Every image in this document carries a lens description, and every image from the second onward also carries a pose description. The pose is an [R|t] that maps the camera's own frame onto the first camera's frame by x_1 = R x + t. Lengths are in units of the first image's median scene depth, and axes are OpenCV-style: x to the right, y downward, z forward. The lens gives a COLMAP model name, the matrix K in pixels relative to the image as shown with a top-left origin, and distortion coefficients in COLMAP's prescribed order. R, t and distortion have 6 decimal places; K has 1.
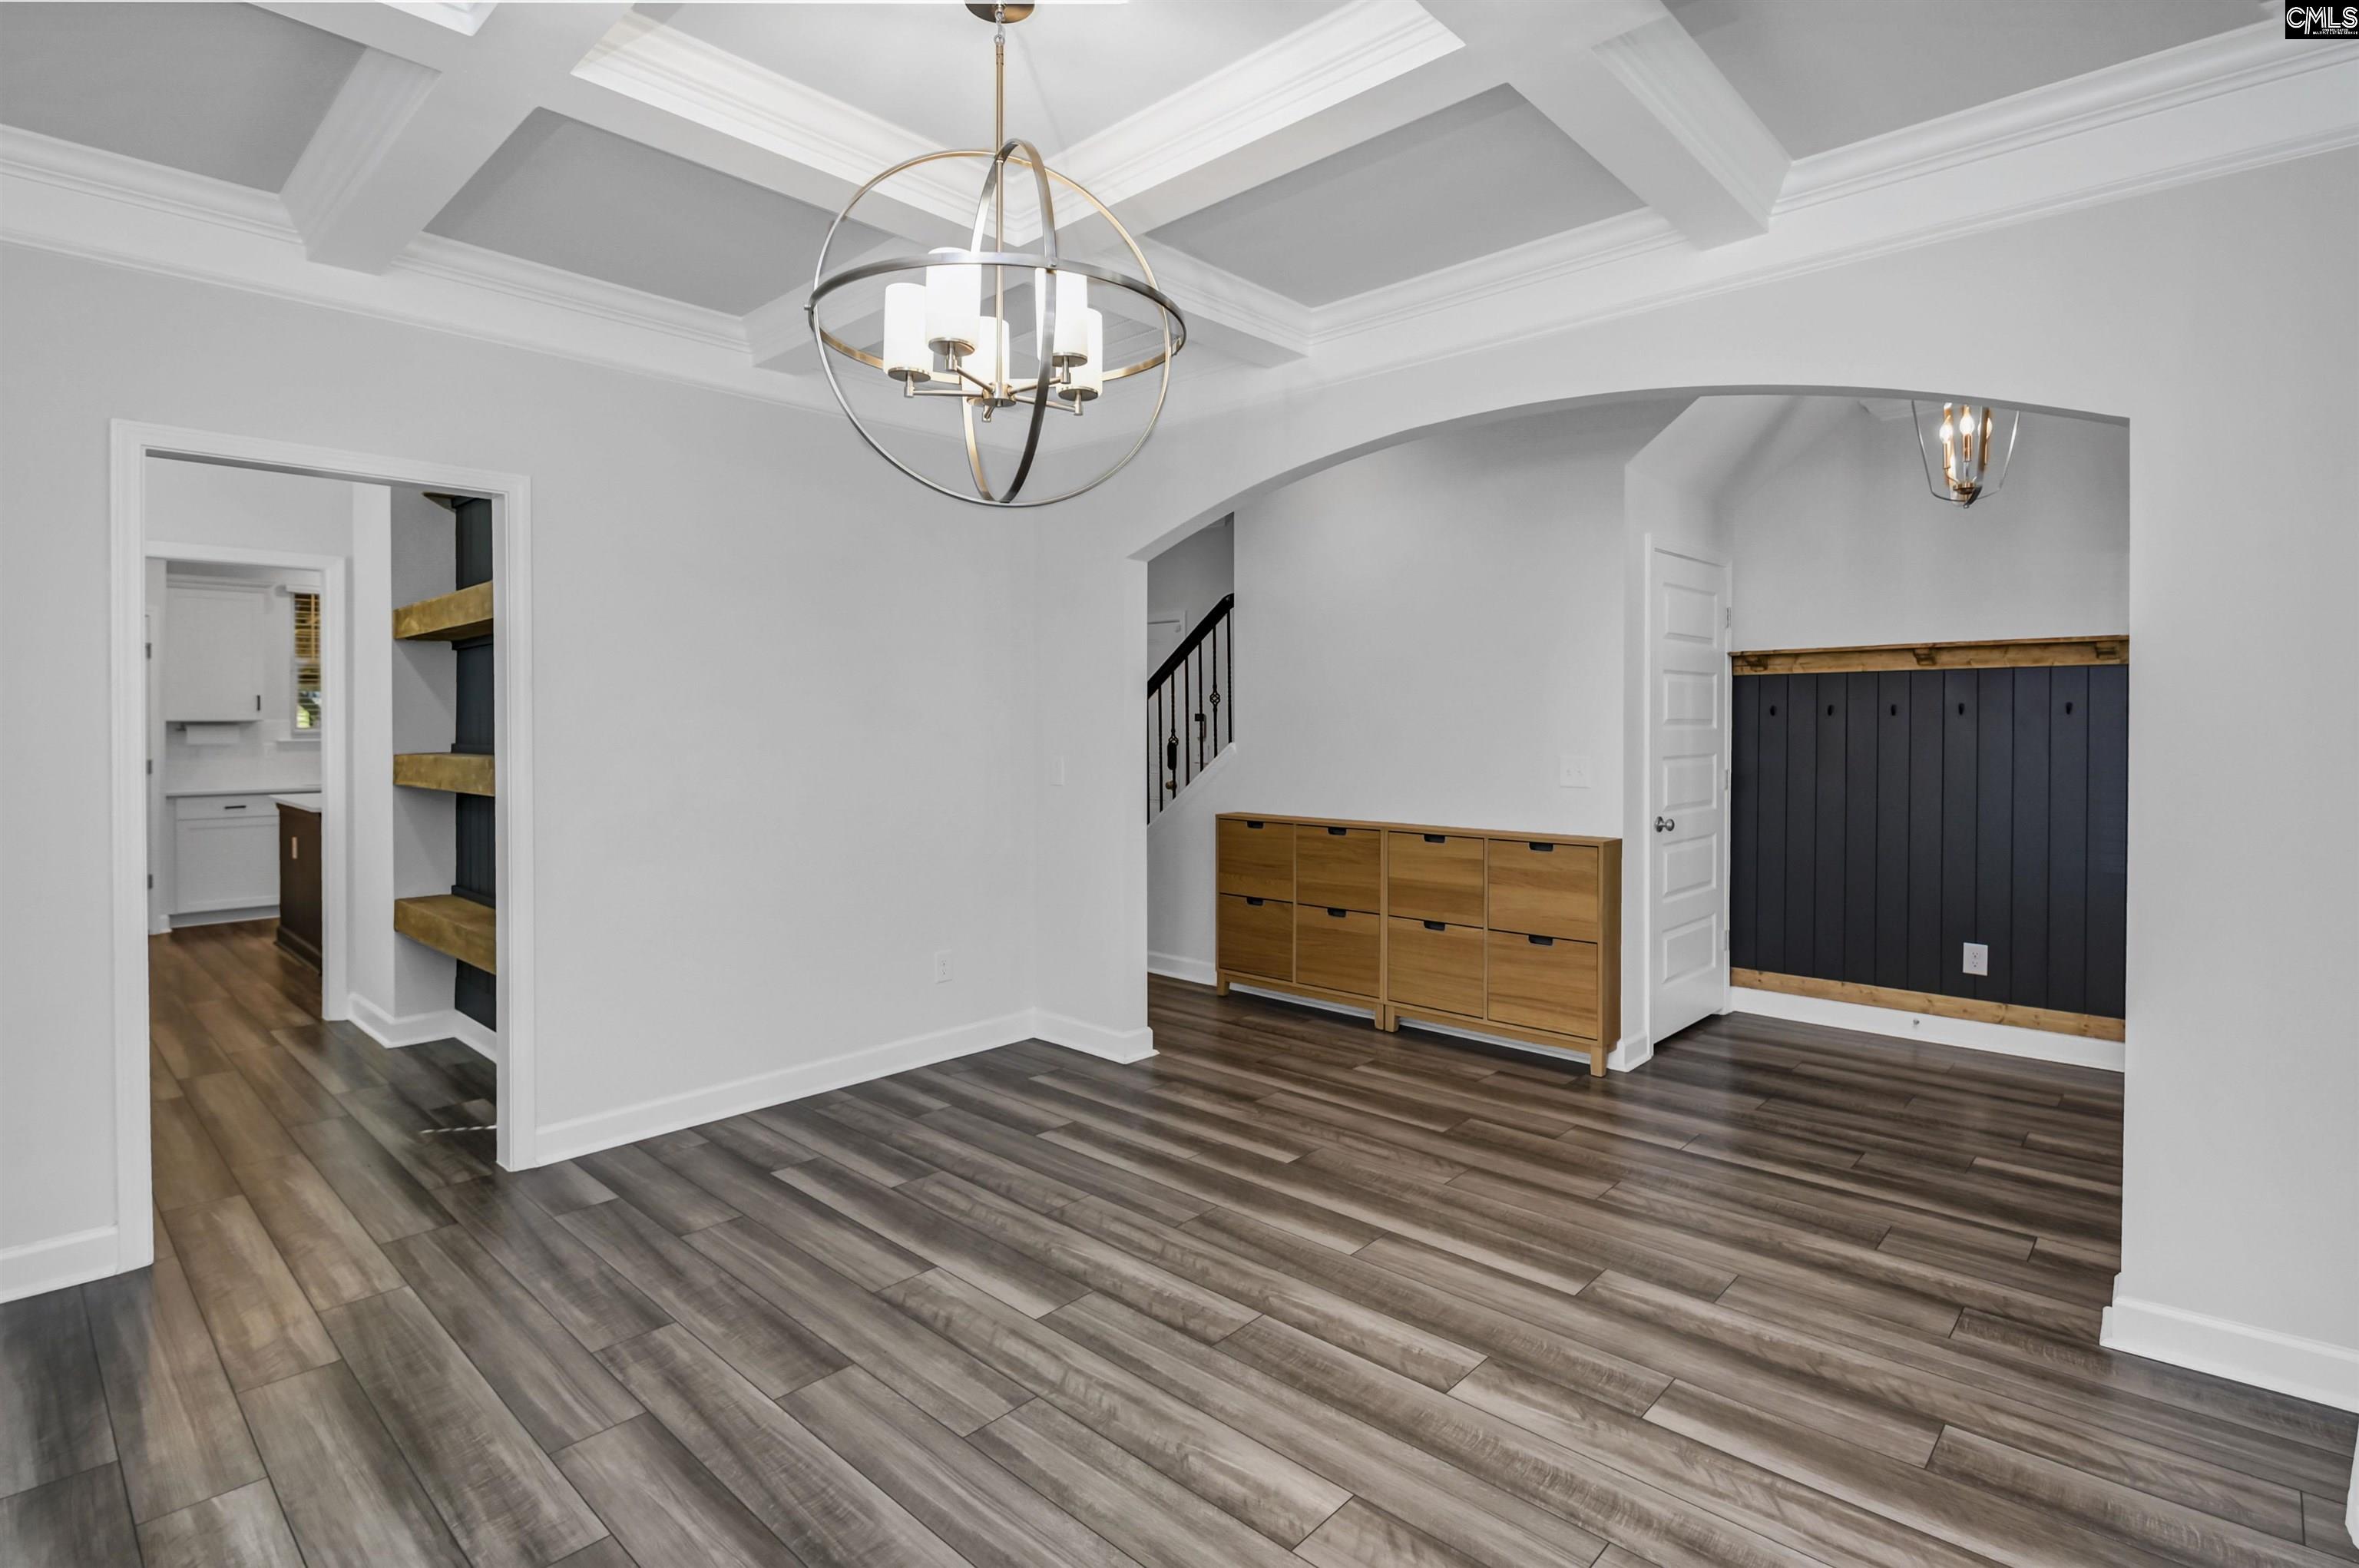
lens RADIAL K [[1143.3, 0, 1150.0], [0, 1143.3, 729.7], [0, 0, 1]] dist [-0.000282, -0.006305]
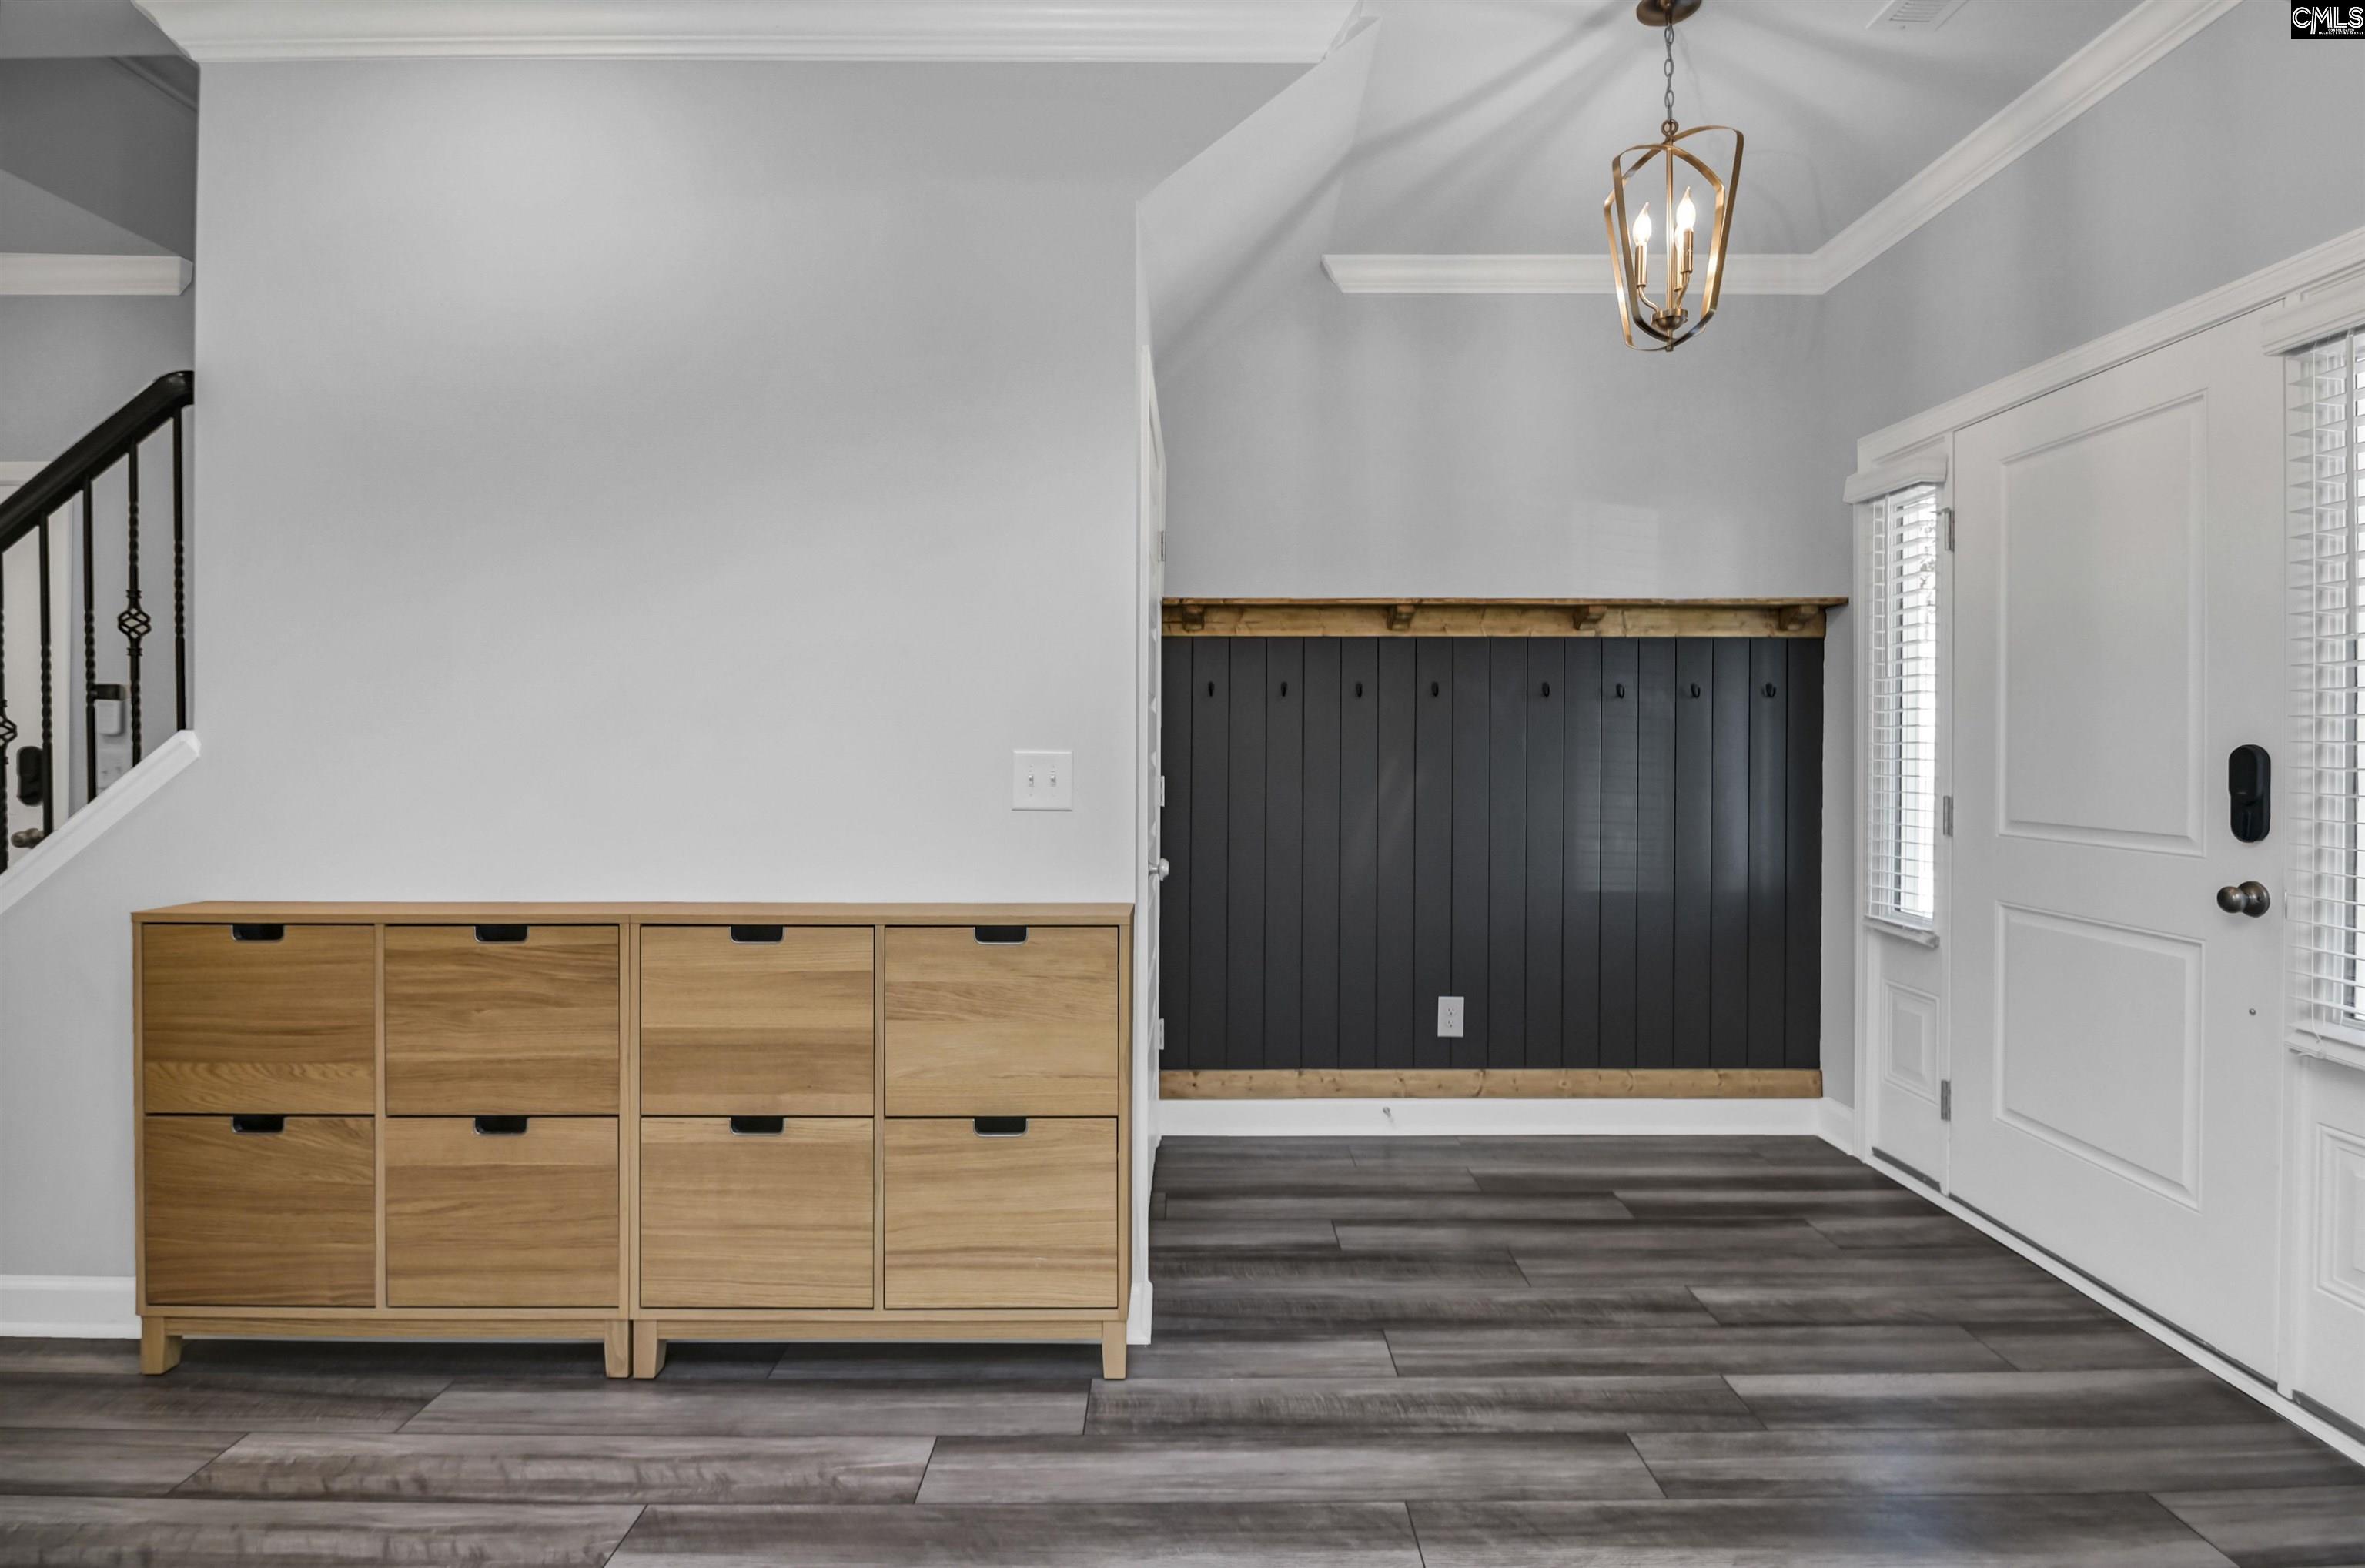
lens RADIAL K [[1146.2, 0, 1157.1], [0, 1146.2, 749.0], [0, 0, 1]] dist [-0.000282, -0.006305]
pose [[0.721801, 0.002085, 0.692098, 0.064174], [0.001187, 0.999990, -0.004250, 0.032119], [-0.692100, 0.003889, 0.721791, 0.757898]]
